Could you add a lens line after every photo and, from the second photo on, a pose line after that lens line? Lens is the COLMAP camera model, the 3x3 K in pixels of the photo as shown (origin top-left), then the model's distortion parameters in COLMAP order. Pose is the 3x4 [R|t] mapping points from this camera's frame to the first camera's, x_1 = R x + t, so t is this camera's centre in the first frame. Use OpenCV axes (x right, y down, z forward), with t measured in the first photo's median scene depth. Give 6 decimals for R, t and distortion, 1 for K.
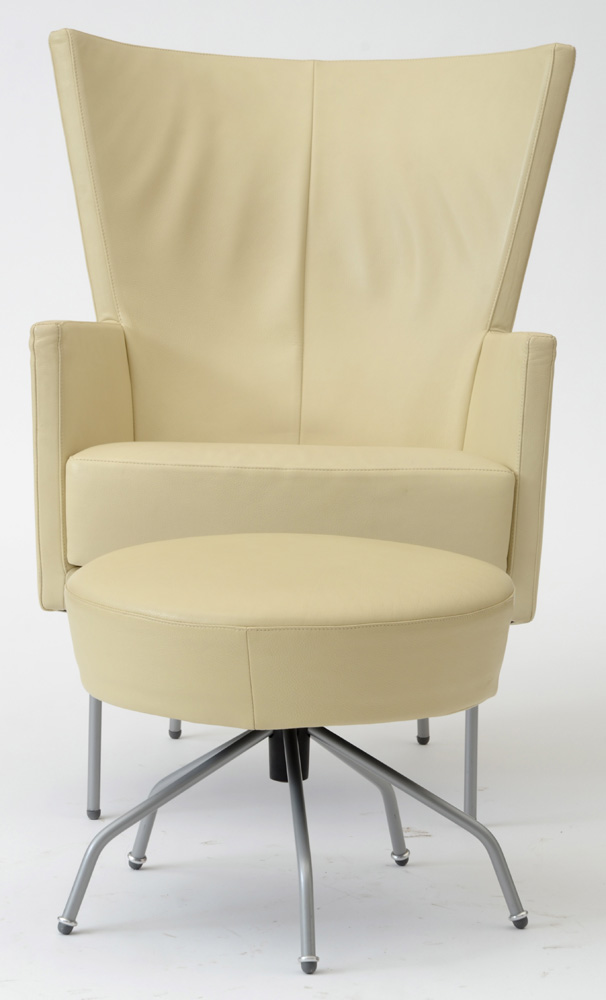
lens RADIAL K [[5578.8, 0, 304.1], [0, 5578.8, 490.9], [0, 0, 1]] dist [2.651490, 0.000000]
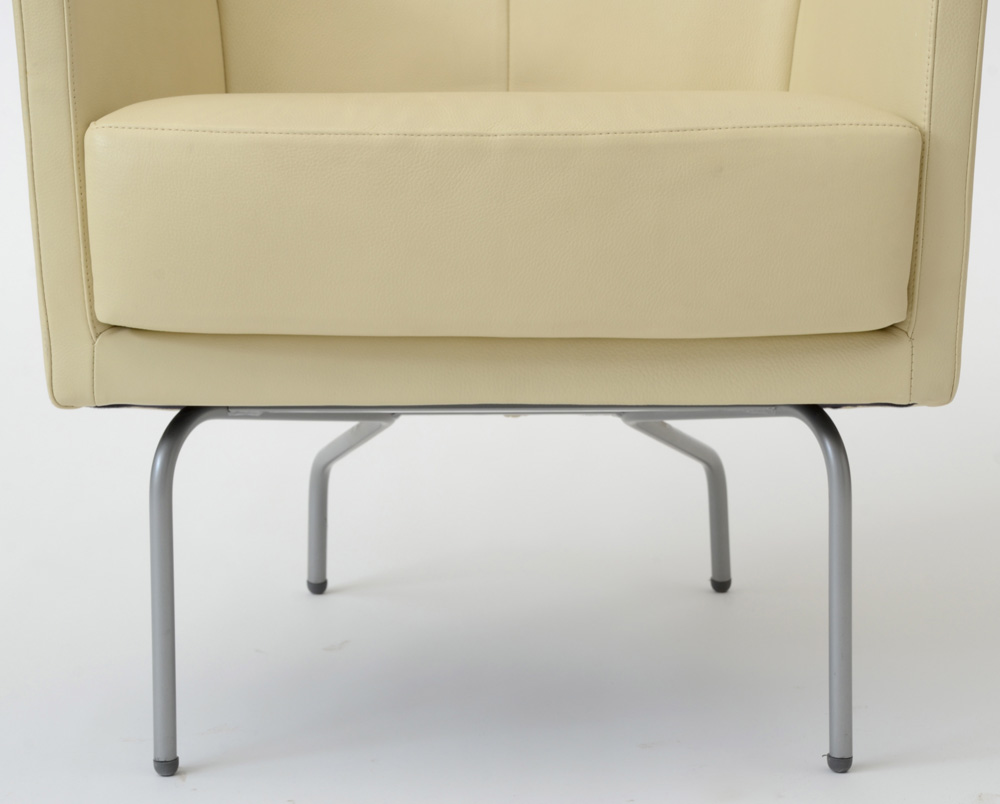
lens RADIAL K [[3848.9, 0, 508.7], [0, 3848.9, 406.0], [0, 0, 1]] dist [0.980044, 0.000000]
pose [[0.999483, -0.029752, 0.012209, -0.006741], [0.029129, 0.998405, 0.048360, 0.003839], [-0.013628, -0.047979, 0.998755, 0.588269]]
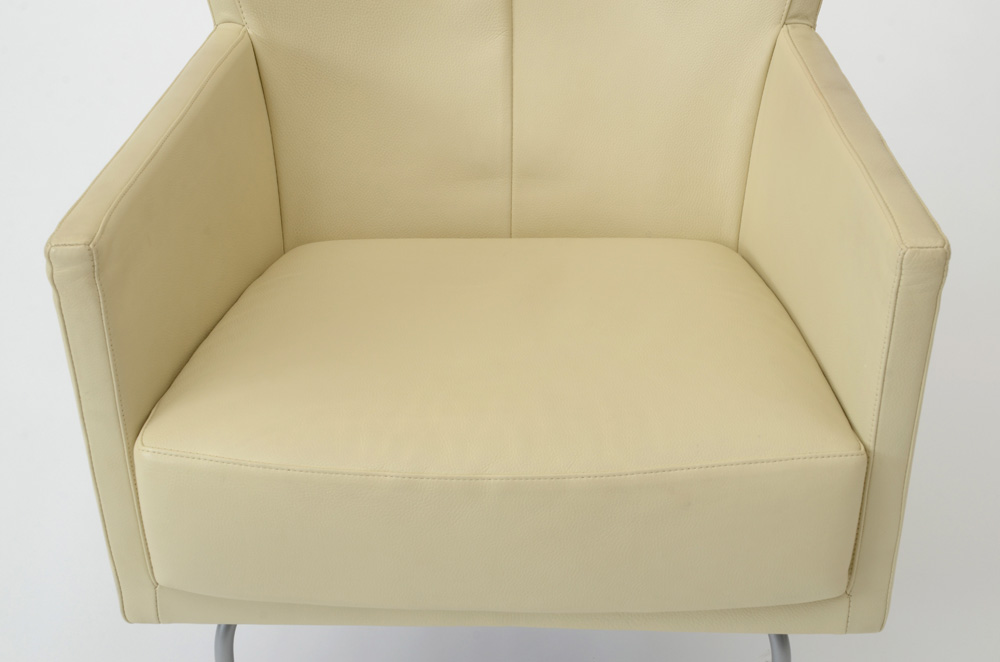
lens RADIAL K [[2002.1, 0, 490.7], [0, 2002.1, 333.7], [0, 0, 1]] dist [0.446956, 0.000000]
pose [[0.998983, -0.031453, -0.032320, 0.004207], [0.042749, 0.888716, 0.456460, -0.109773], [0.014366, -0.457377, 0.889157, 0.761117]]
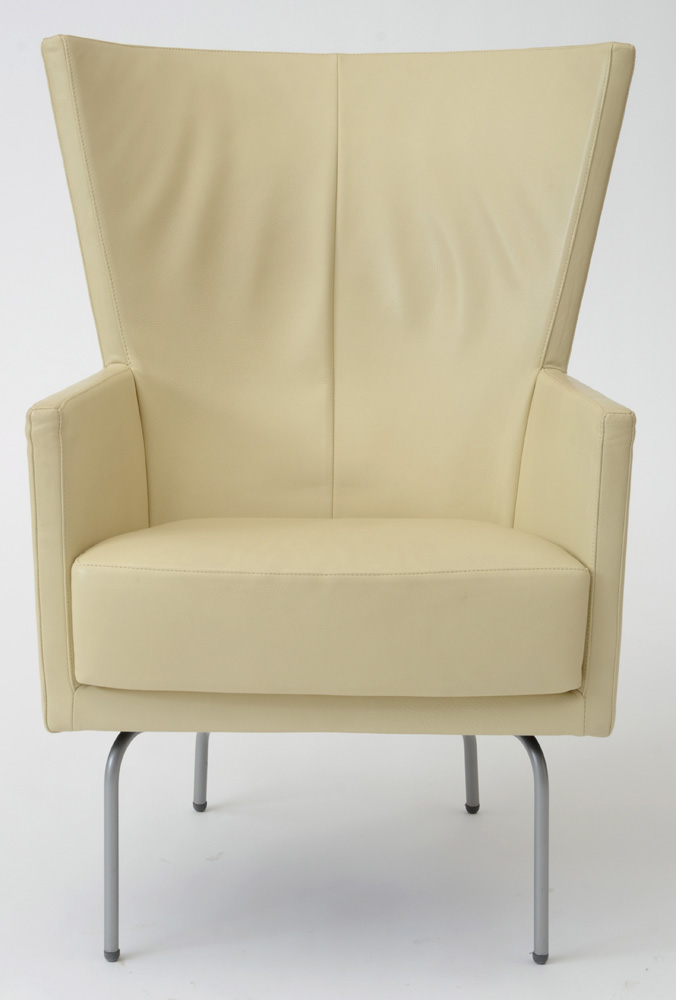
lens RADIAL K [[4025.4, 0, 331.8], [0, 4025.4, 504.2], [0, 0, 1]] dist [1.334607, 0.000000]
pose [[0.999664, -0.020488, 0.015881, -0.011277], [0.018785, 0.994726, 0.100833, -0.072641], [-0.017864, -0.100501, 0.994777, 0.356082]]
